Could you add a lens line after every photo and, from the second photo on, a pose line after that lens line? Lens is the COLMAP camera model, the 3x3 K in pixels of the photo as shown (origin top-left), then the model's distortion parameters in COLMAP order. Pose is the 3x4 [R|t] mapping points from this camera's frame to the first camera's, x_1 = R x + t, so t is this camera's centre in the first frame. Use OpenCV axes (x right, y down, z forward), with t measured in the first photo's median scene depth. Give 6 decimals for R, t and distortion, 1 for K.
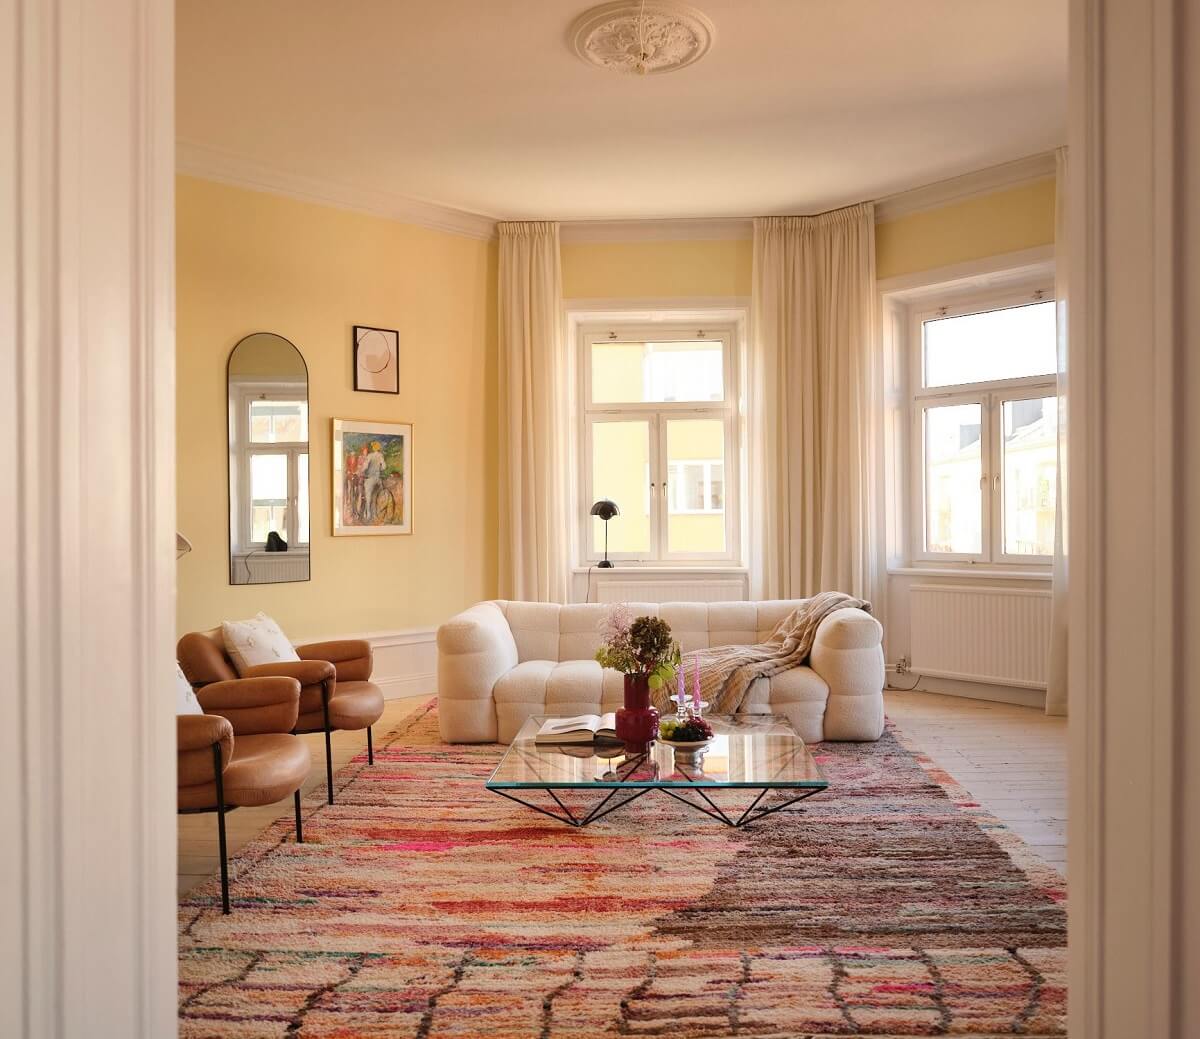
lens RADIAL K [[996.6, 0, 600.0], [0, 996.6, 519.5], [0, 0, 1]] dist [0.000262, -0.000847]
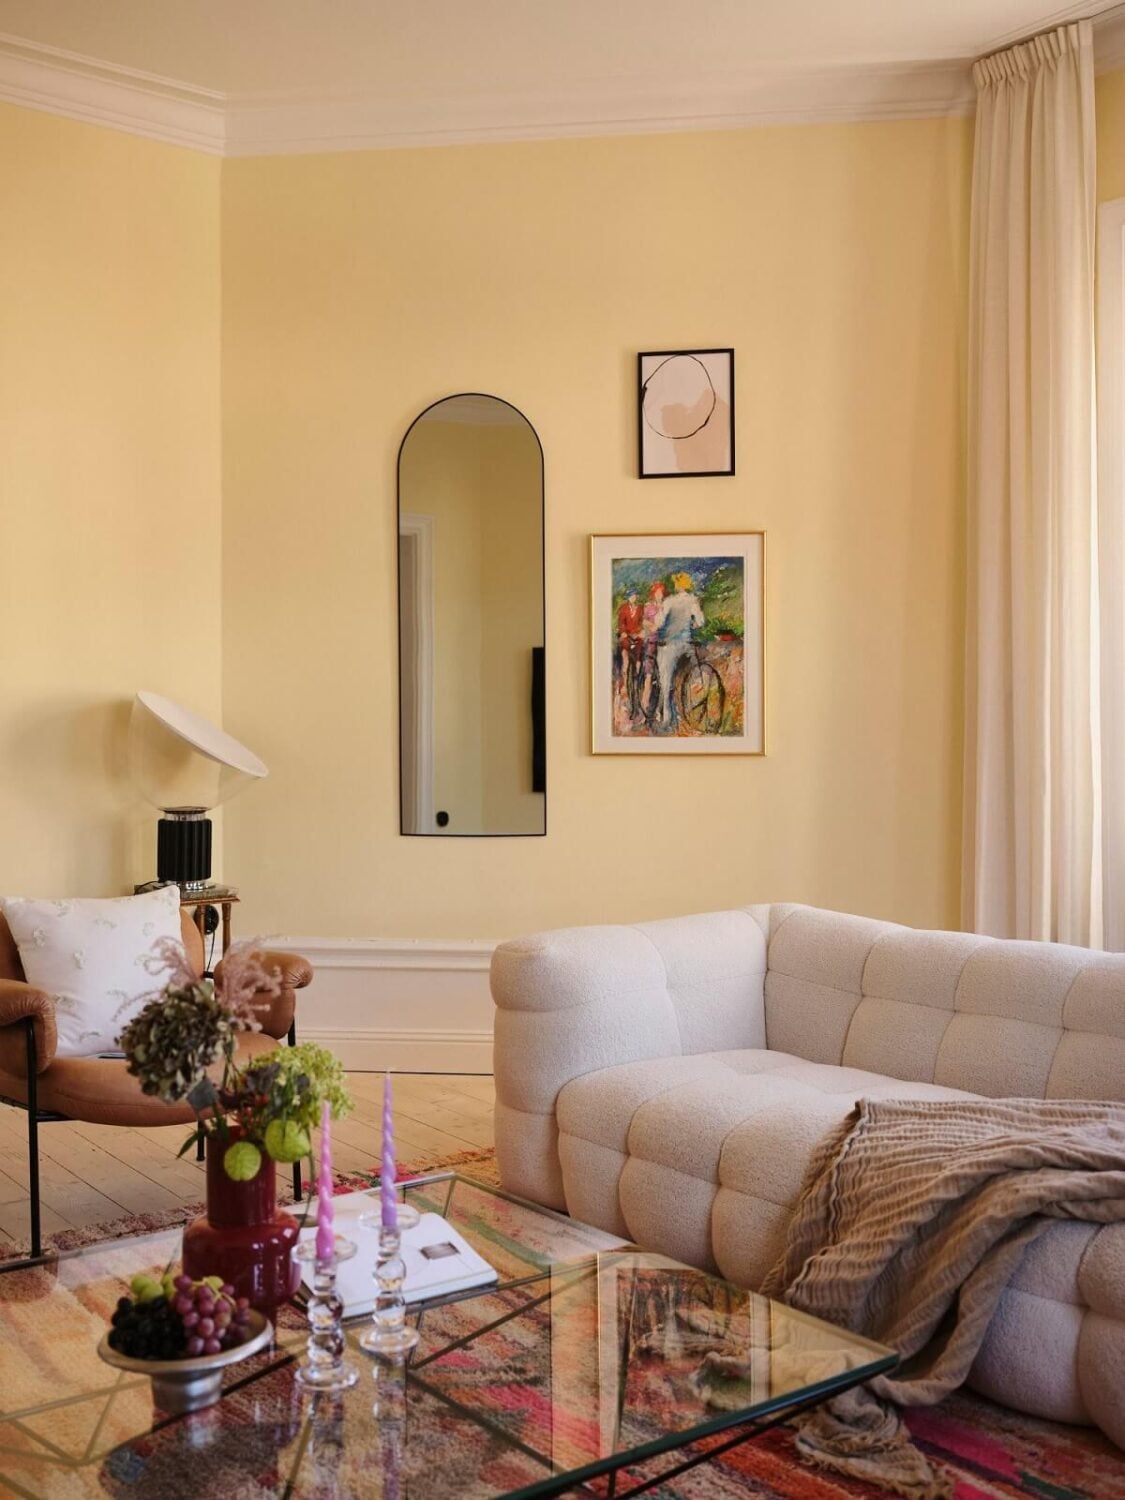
lens RADIAL K [[1561.6, 0, 562.5], [0, 1561.6, 750.0], [0, 0, 1]] dist [0.006230, -0.006005]
pose [[0.638222, 0.018666, -0.769626, 0.358652], [-0.003905, 0.999772, 0.021009, -0.003649], [0.769843, -0.010403, 0.638149, 0.440208]]
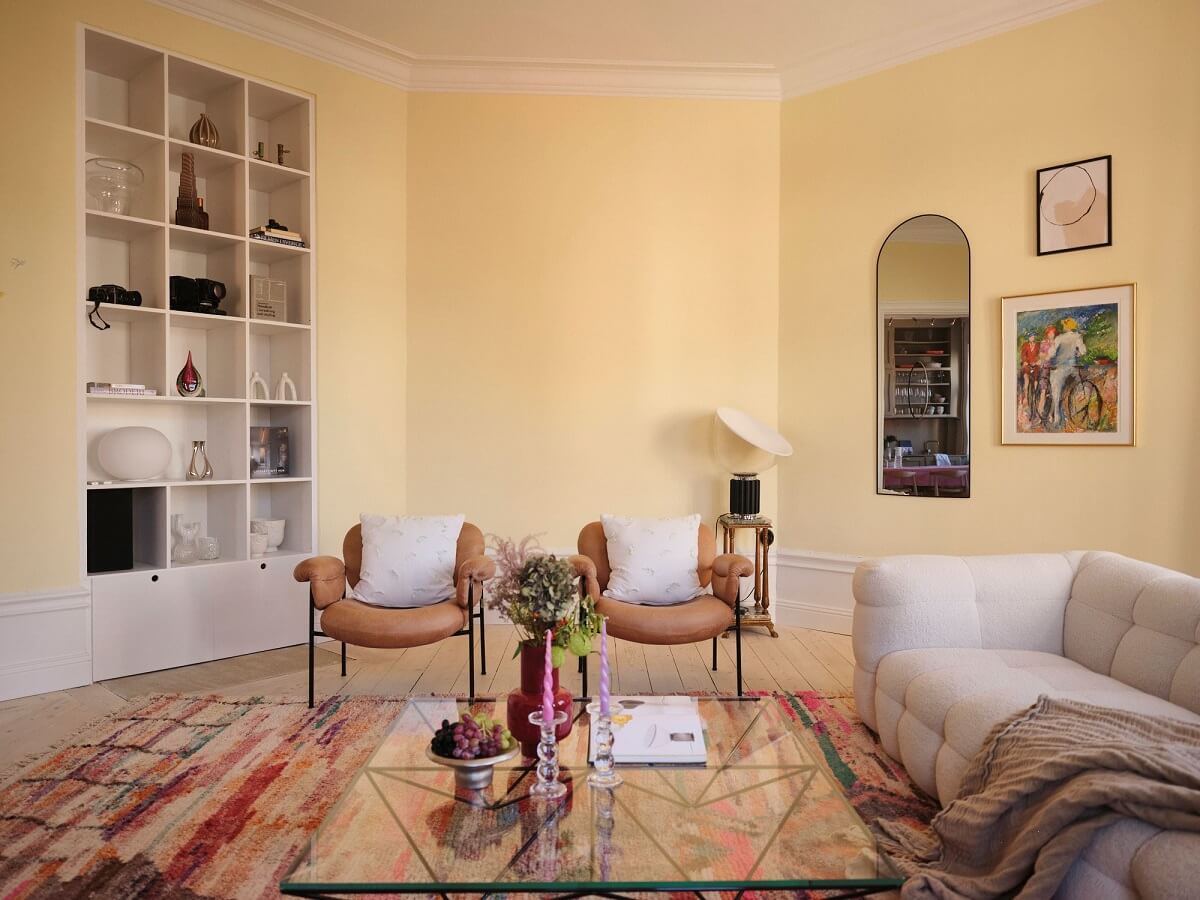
lens RADIAL K [[854.9, 0, 600.0], [0, 854.9, 450.0], [0, 0, 1]] dist [-0.008334, 0.002123]
pose [[0.070559, 0.021614, -0.997273, 0.382645], [-0.002022, 0.999766, 0.021525, 0.006261], [0.997506, 0.000498, 0.070586, 0.613032]]
